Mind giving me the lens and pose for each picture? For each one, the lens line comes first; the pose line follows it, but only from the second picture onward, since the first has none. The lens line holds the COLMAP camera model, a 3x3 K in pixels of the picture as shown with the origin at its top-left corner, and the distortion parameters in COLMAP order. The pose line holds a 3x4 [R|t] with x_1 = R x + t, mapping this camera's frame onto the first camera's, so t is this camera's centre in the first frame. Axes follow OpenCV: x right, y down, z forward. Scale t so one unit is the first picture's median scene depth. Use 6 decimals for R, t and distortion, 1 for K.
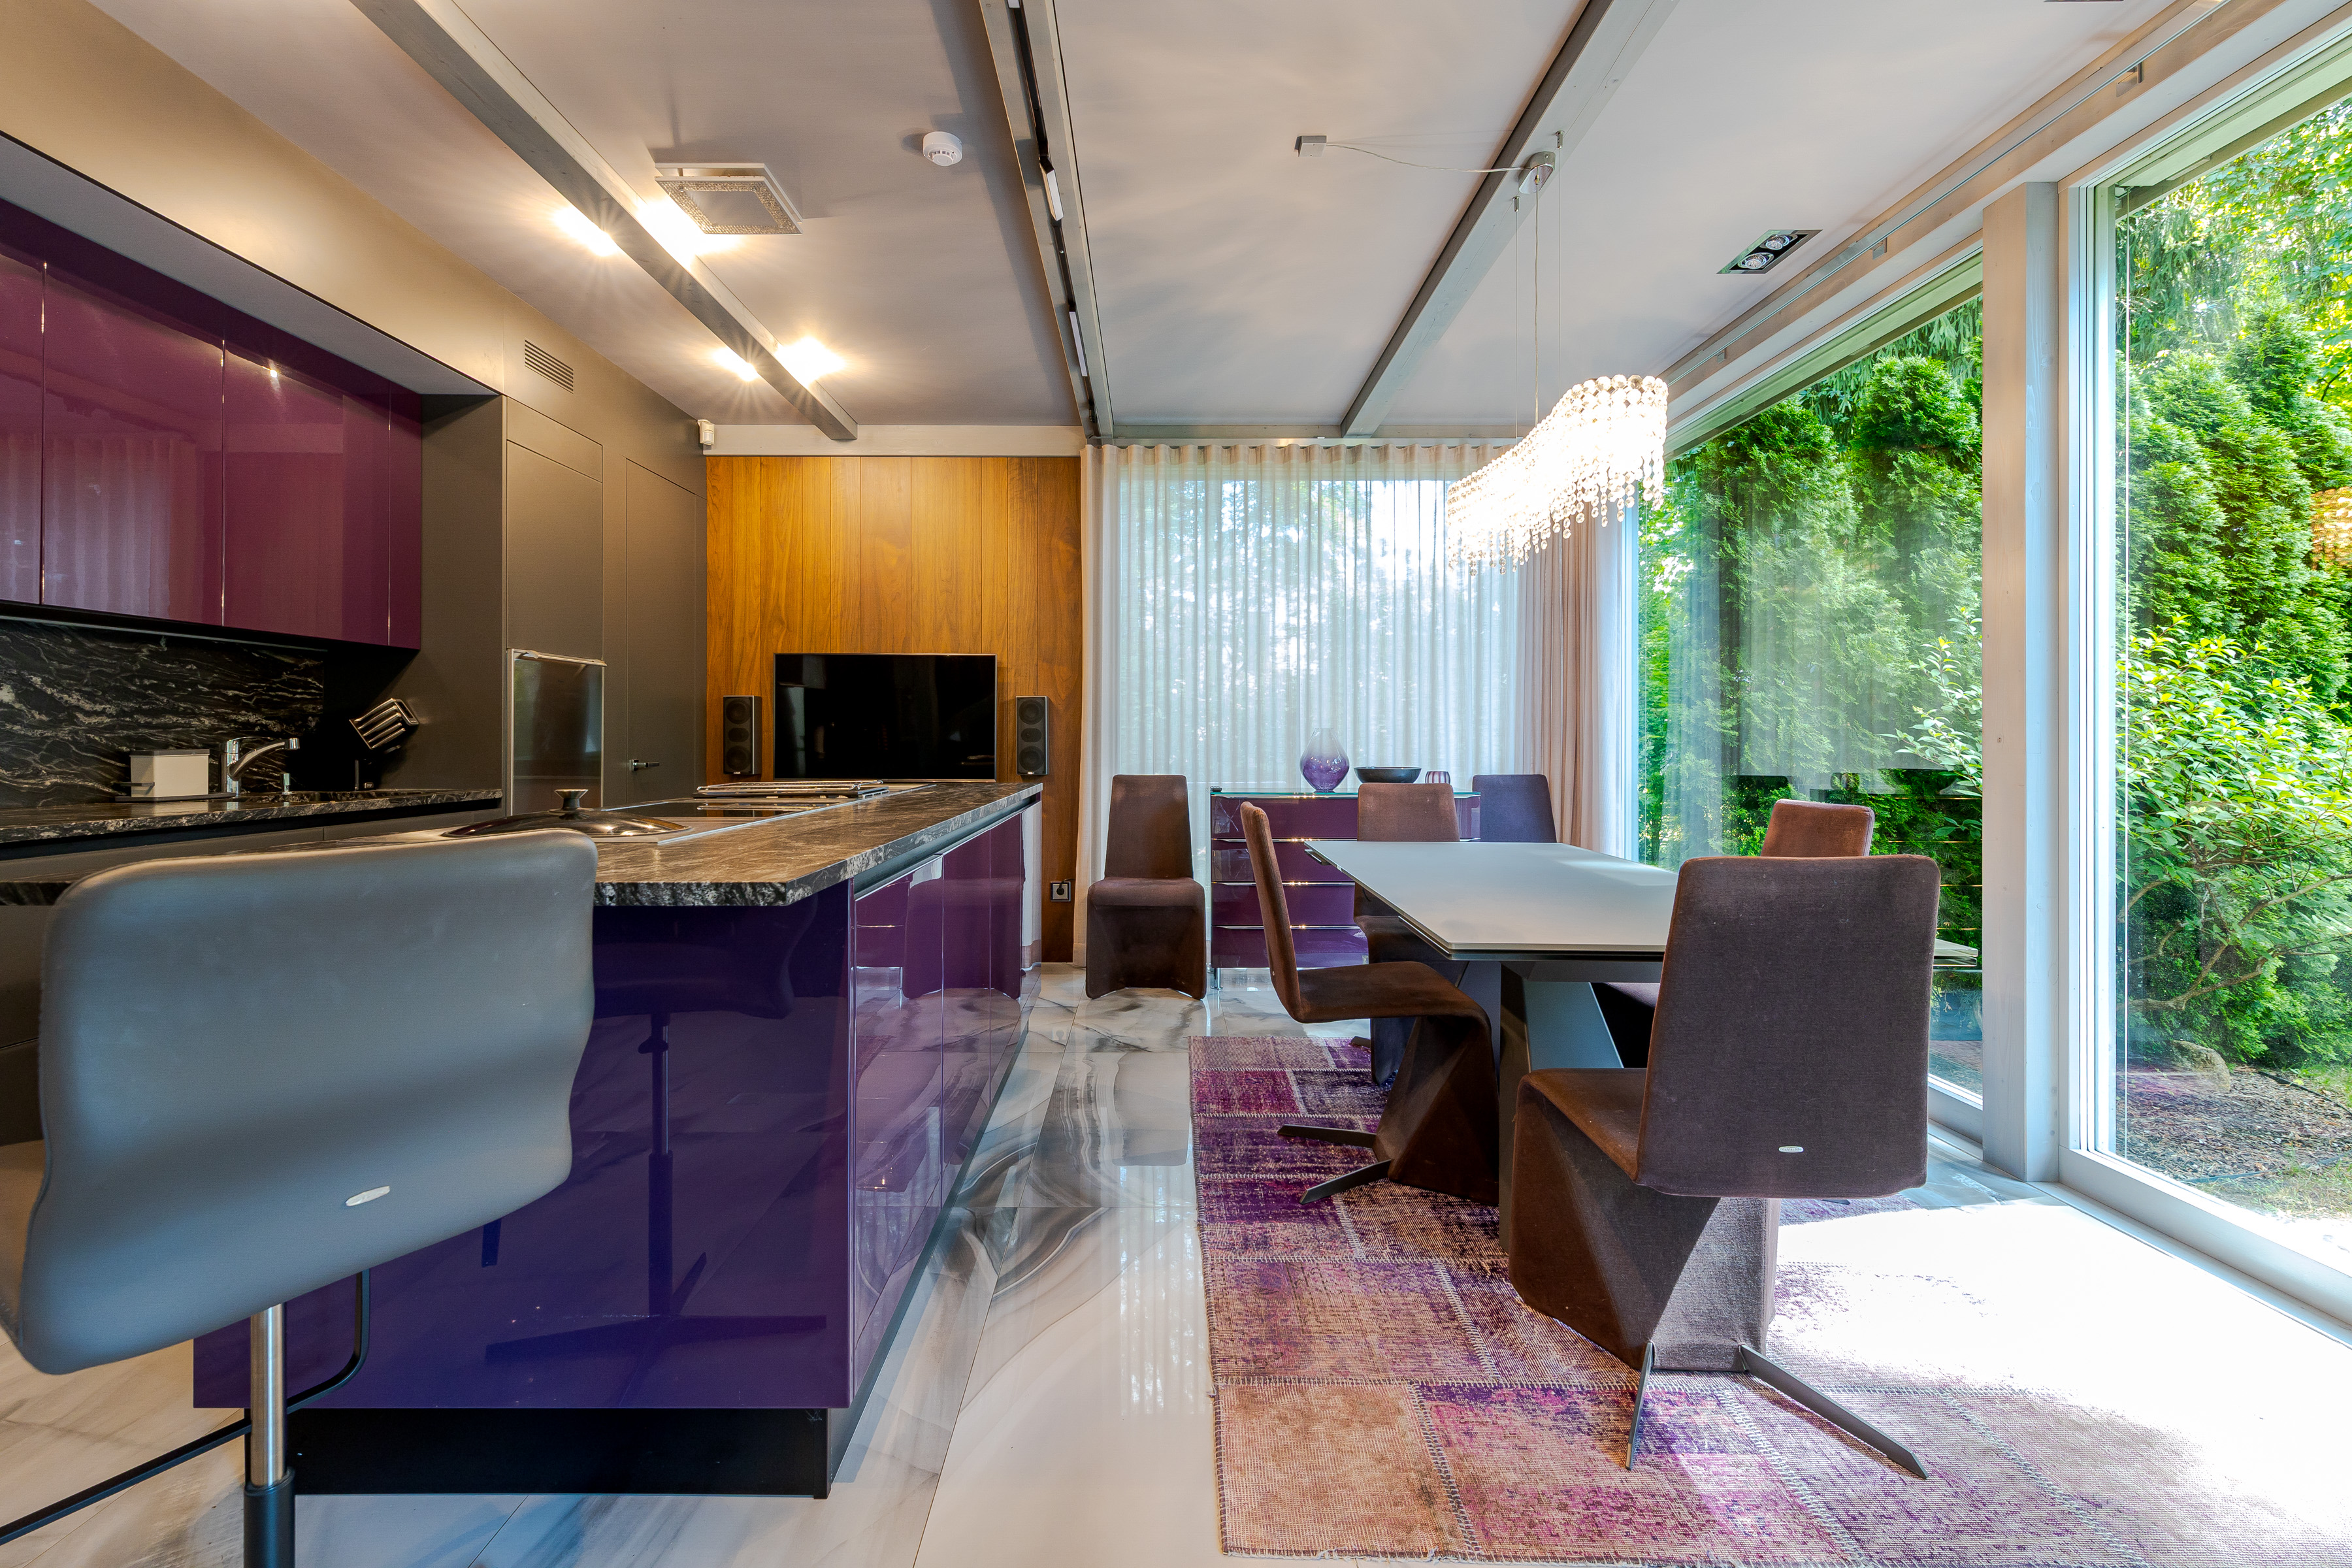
lens RADIAL K [[1018.8, 0, 1172.8], [0, 1018.8, 740.7], [0, 0, 1]] dist [-0.000138, -0.000110]
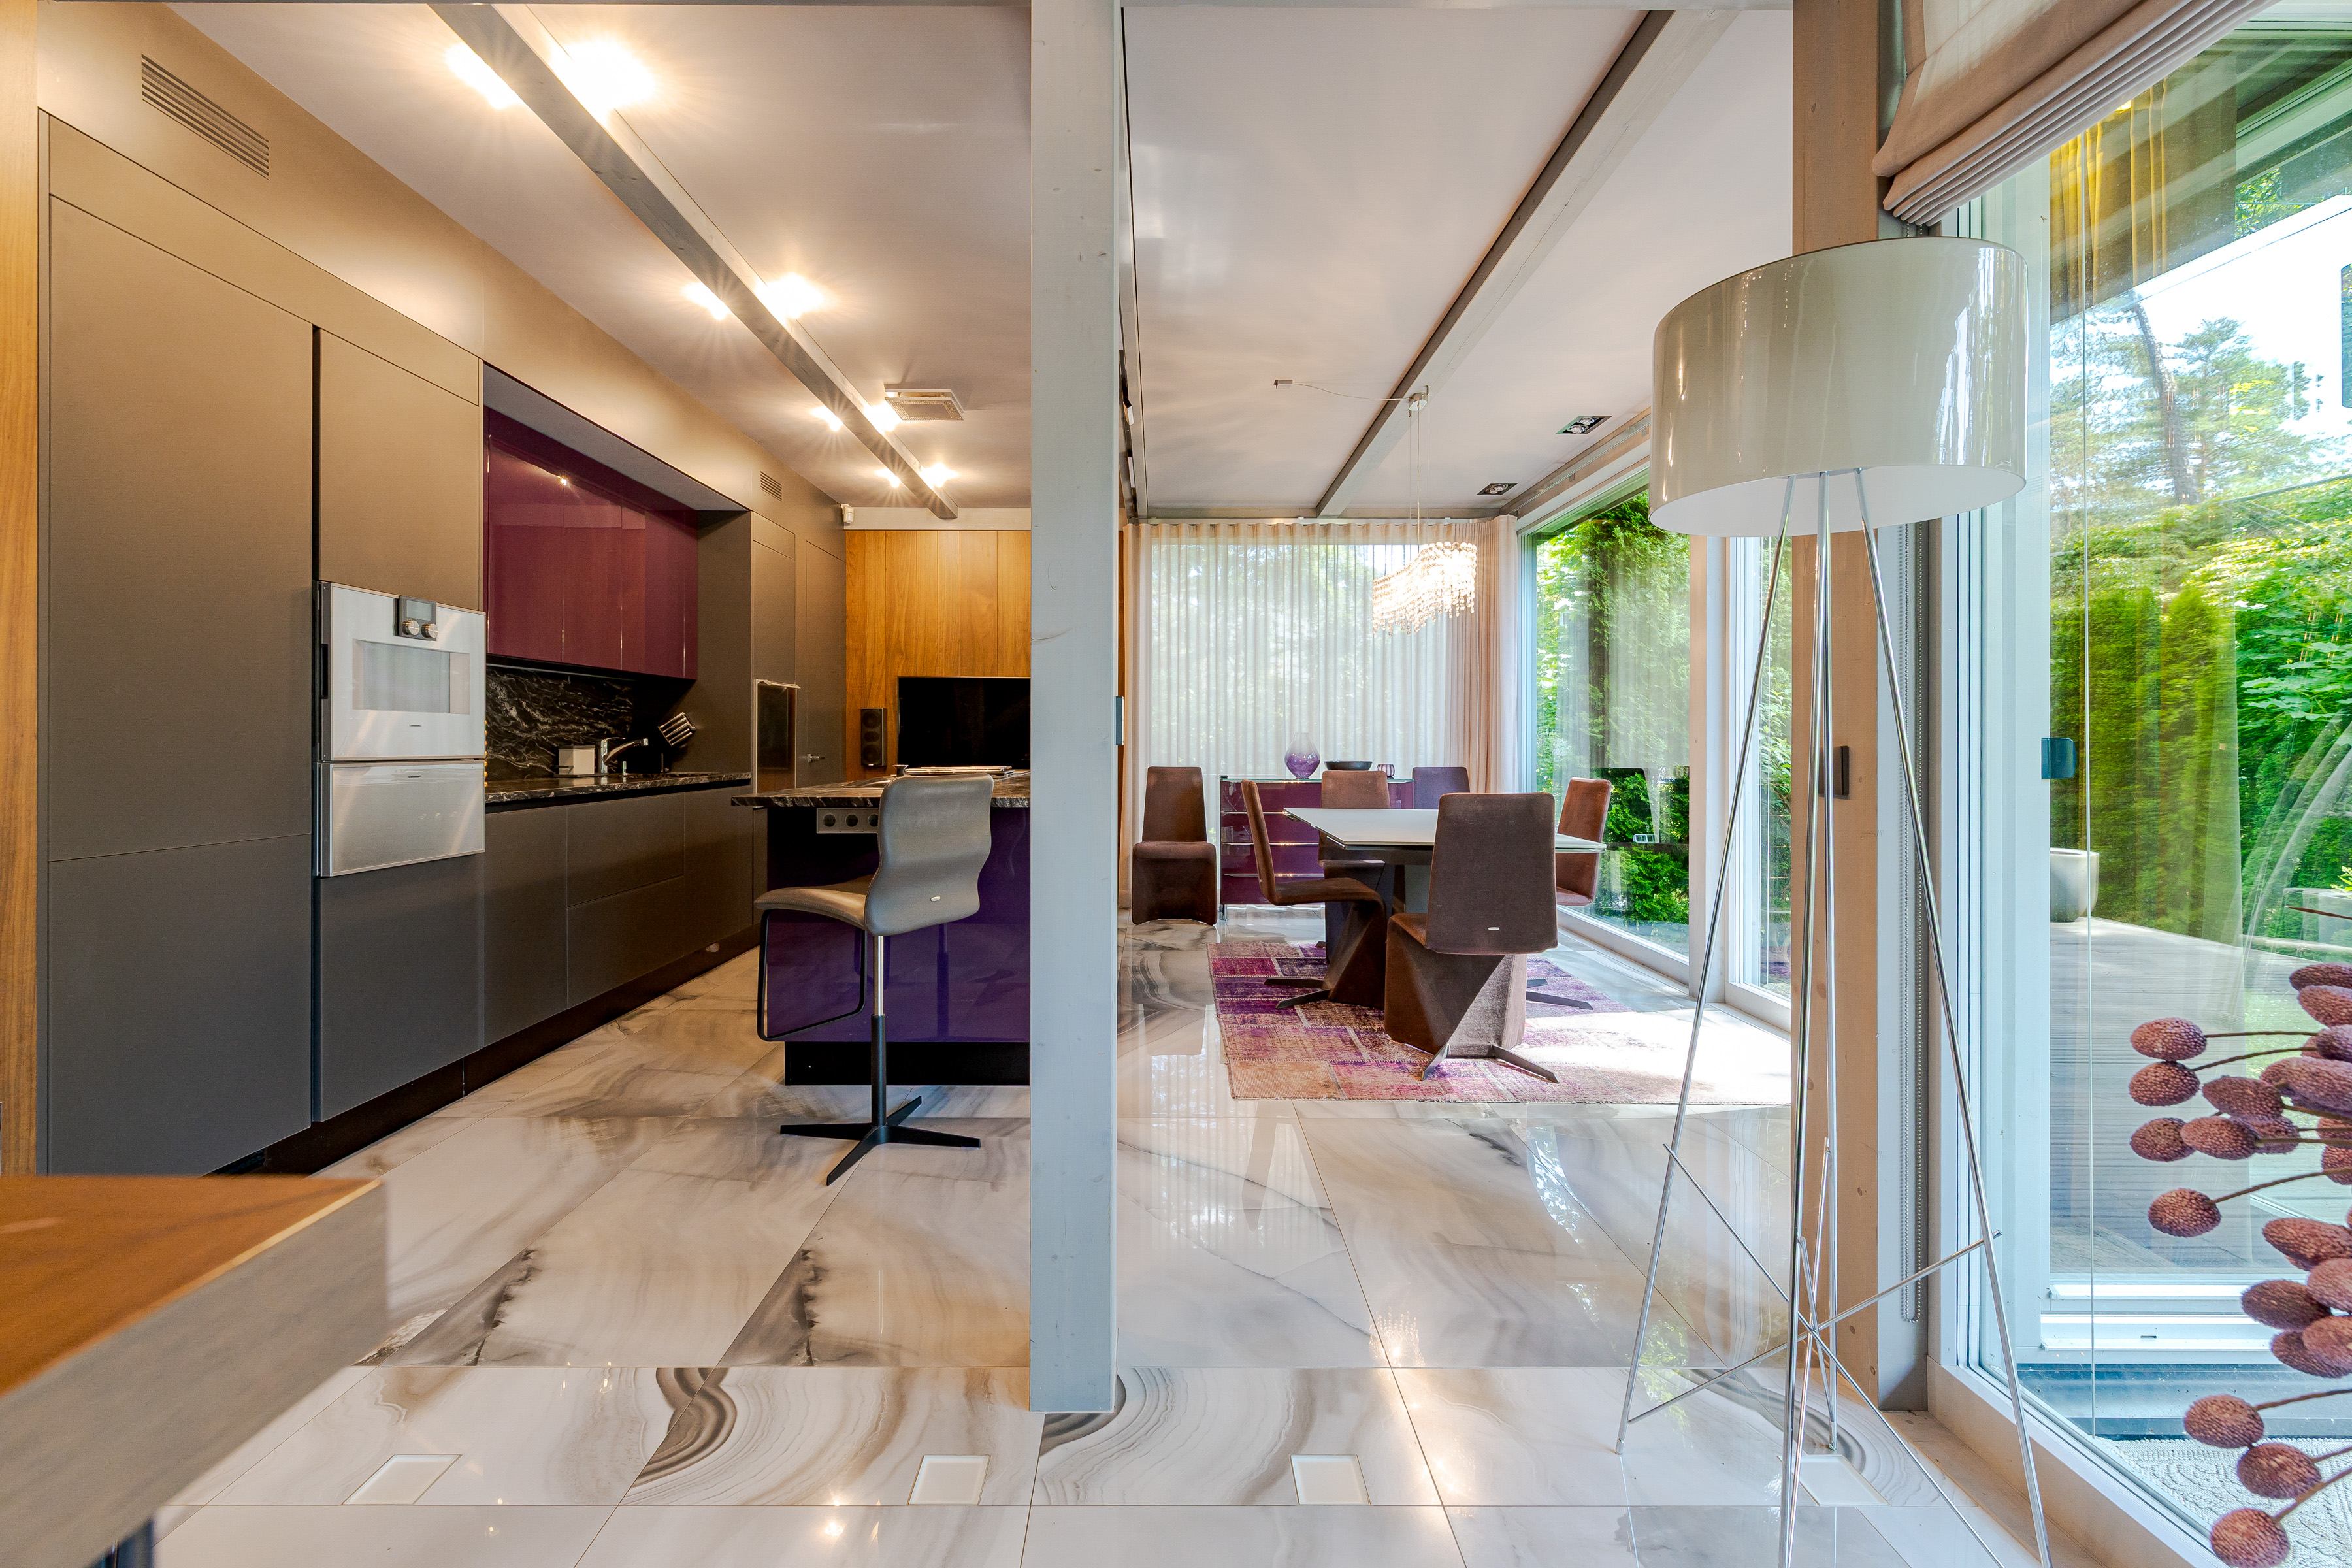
lens RADIAL K [[1018.8, 0, 1172.8], [0, 1018.8, 740.7], [0, 0, 1]] dist [-0.000138, -0.000110]
pose [[0.999998, 0.001326, -0.001739, -0.028764], [-0.001329, 0.999997, -0.002162, 0.002387], [0.001736, 0.002164, 0.999996, -0.450499]]
